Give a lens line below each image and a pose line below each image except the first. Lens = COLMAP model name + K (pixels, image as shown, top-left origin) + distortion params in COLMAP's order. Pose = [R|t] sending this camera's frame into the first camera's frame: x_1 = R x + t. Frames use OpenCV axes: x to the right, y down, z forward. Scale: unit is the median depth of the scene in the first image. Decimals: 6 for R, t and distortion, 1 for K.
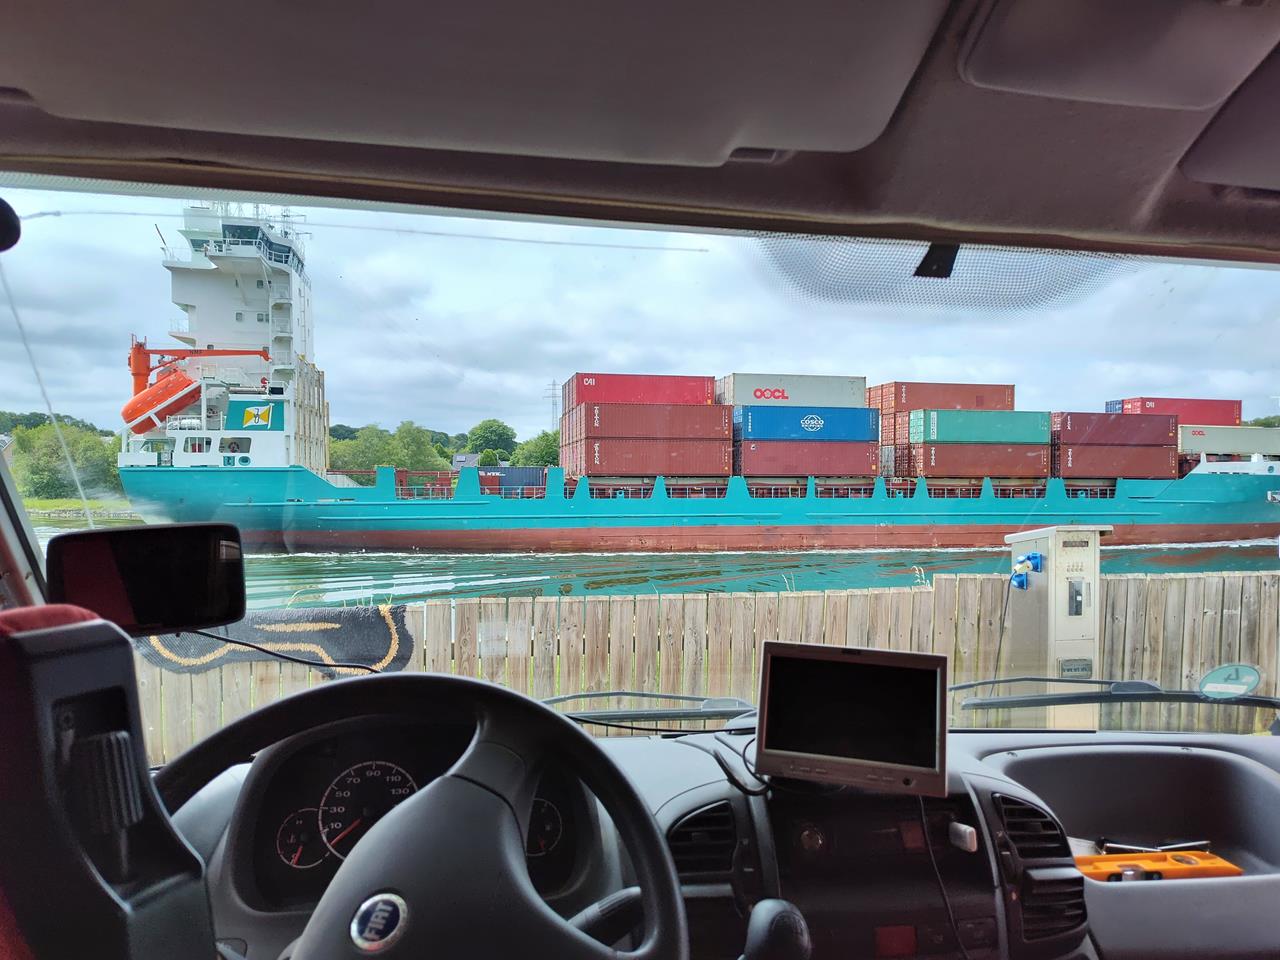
lens RADIAL K [[865.5, 0, 645.8], [0, 865.5, 492.8], [0, 0, 1]] dist [0.060859, -0.081395]
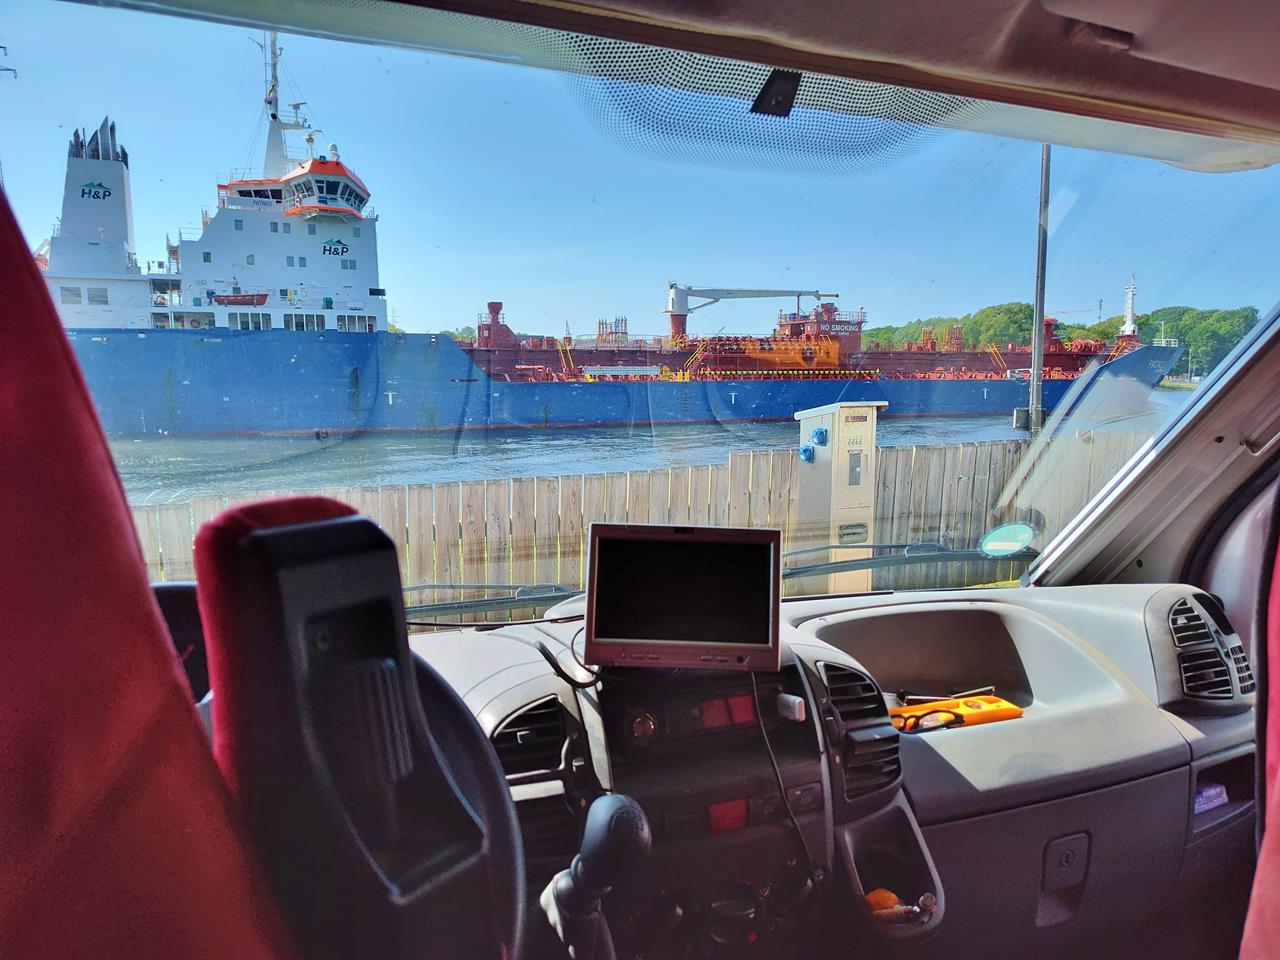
lens RADIAL K [[868.4, 0, 644.4], [0, 868.4, 487.1], [0, 0, 1]] dist [0.055697, -0.082154]
pose [[0.973386, -0.037511, 0.226080, -0.014665], [0.008631, 0.991814, 0.127400, 0.015373], [-0.229008, -0.122059, 0.965742, 0.103104]]
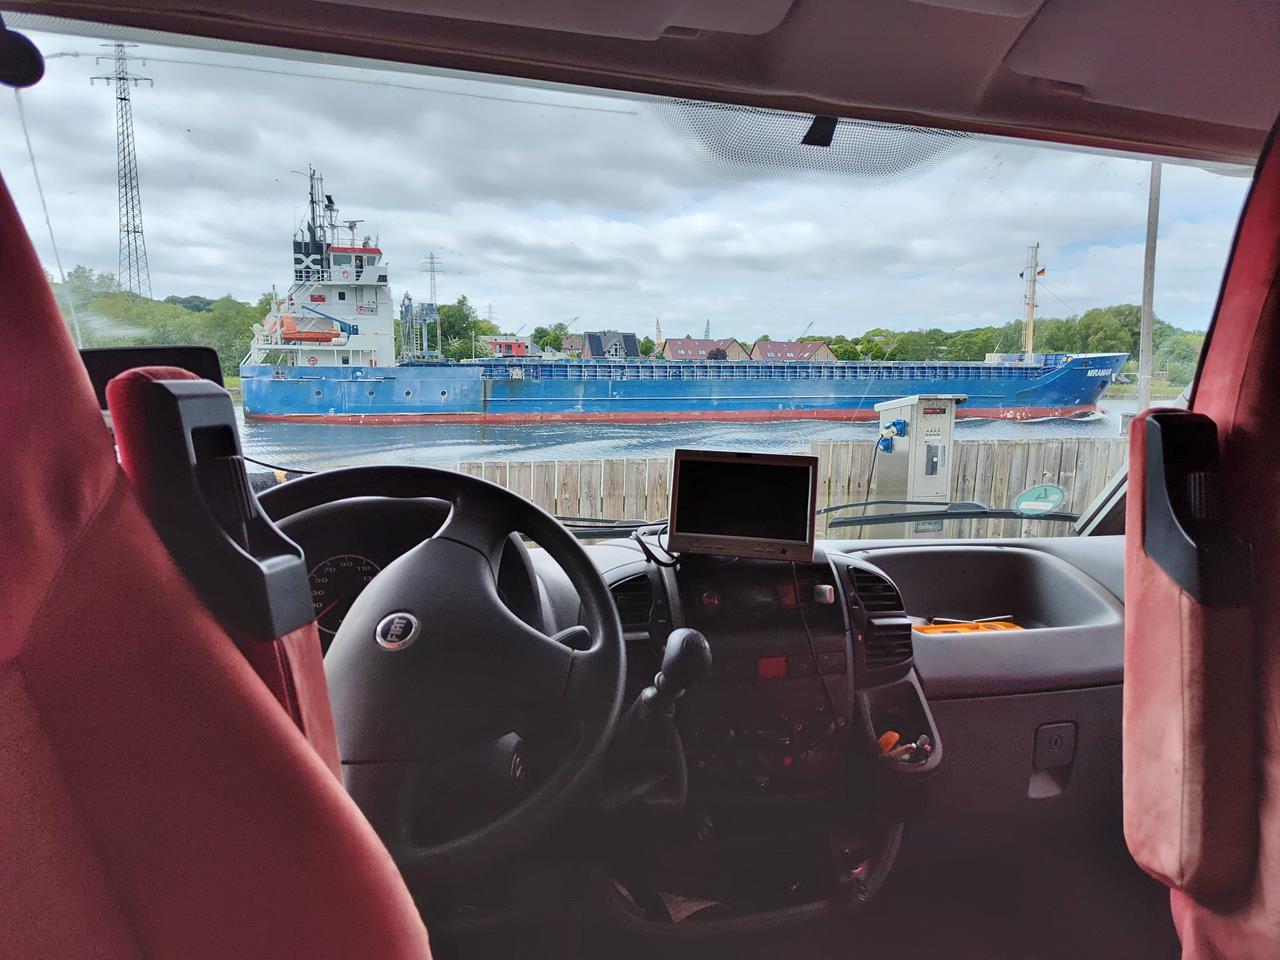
lens RADIAL K [[868.4, 0, 644.4], [0, 868.4, 487.1], [0, 0, 1]] dist [0.055697, -0.082154]
pose [[0.991612, -0.009086, 0.128933, -0.065442], [-0.007649, 0.991653, 0.128707, 0.064900], [-0.129026, -0.128614, 0.983265, -0.209046]]
